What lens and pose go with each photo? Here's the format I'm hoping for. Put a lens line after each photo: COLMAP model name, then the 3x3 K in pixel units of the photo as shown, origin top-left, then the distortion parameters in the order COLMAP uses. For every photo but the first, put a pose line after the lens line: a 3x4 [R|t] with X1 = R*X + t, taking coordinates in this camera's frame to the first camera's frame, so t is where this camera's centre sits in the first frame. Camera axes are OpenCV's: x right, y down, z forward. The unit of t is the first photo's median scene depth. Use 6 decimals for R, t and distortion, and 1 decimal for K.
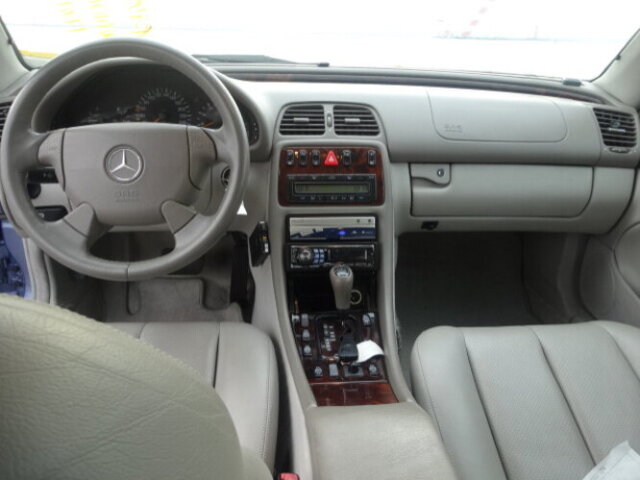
lens RADIAL K [[459.7, 0, 320.0], [0, 459.7, 240.0], [0, 0, 1]] dist [0.004320, 0.003134]
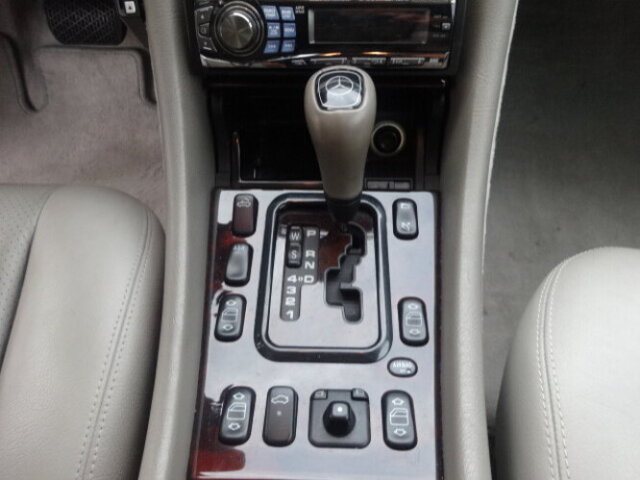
lens RADIAL K [[459.7, 0, 320.0], [0, 459.7, 240.0], [0, 0, 1]] dist [0.004320, 0.003134]
pose [[0.991712, 0.070448, -0.107449, 0.072162], [-0.007217, 0.865506, 0.500847, -0.000366], [0.128282, -0.495920, 0.858841, 0.646686]]
